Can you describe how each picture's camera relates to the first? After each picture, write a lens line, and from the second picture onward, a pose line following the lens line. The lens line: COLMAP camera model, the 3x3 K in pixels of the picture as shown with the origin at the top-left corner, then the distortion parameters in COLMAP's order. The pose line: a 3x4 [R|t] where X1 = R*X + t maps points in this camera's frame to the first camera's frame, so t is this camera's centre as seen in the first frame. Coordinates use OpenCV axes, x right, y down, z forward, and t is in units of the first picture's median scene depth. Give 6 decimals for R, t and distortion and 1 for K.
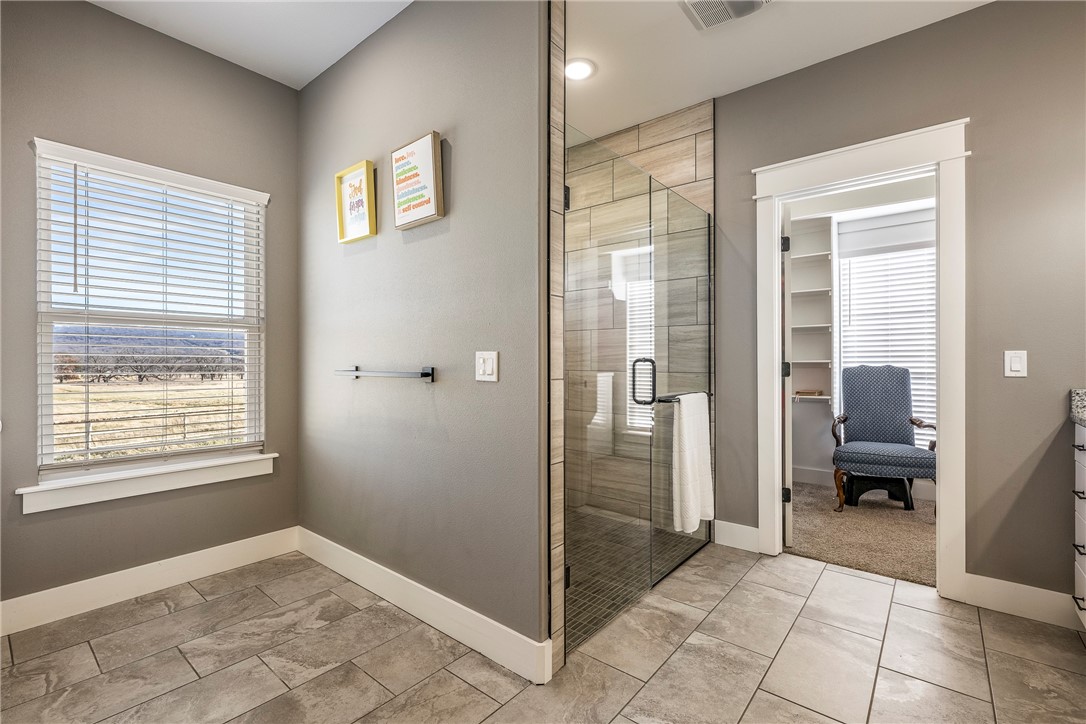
lens RADIAL K [[482.4, 0, 544.0], [0, 482.4, 360.6], [0, 0, 1]] dist [0.002777, 0.000494]
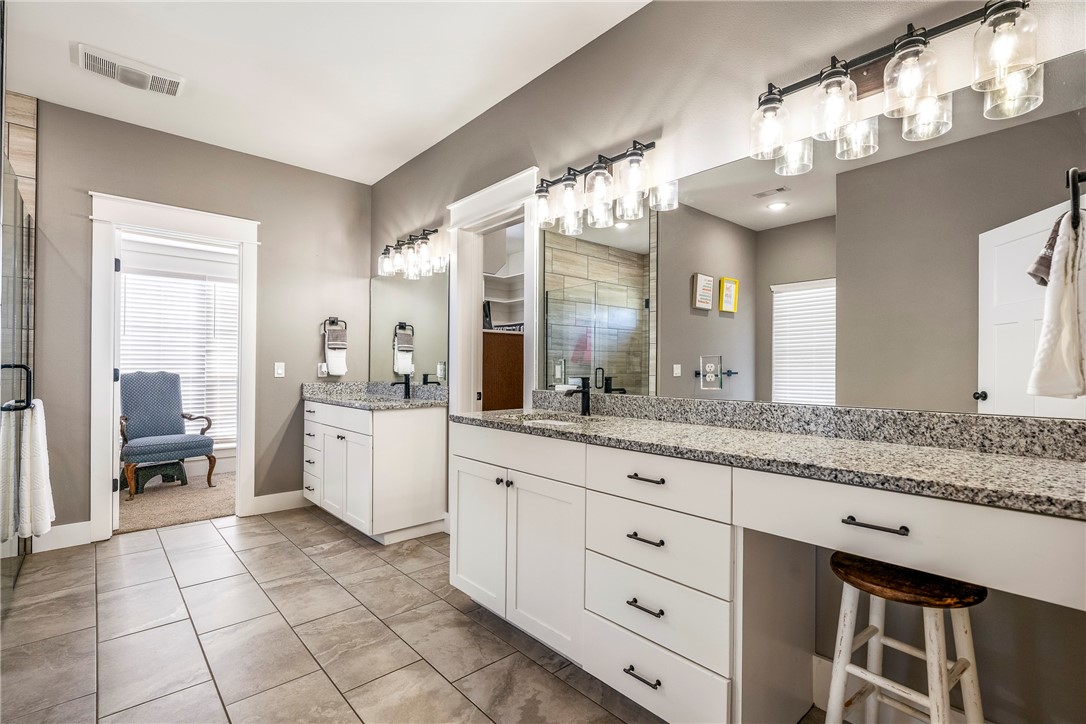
lens RADIAL K [[482.4, 0, 544.0], [0, 482.4, 360.6], [0, 0, 1]] dist [0.002777, 0.000494]
pose [[0.164063, 0.019610, 0.986255, -0.474364], [-0.005632, 0.999805, -0.018943, 0.000556], [-0.986434, -0.002446, 0.164141, -0.190800]]
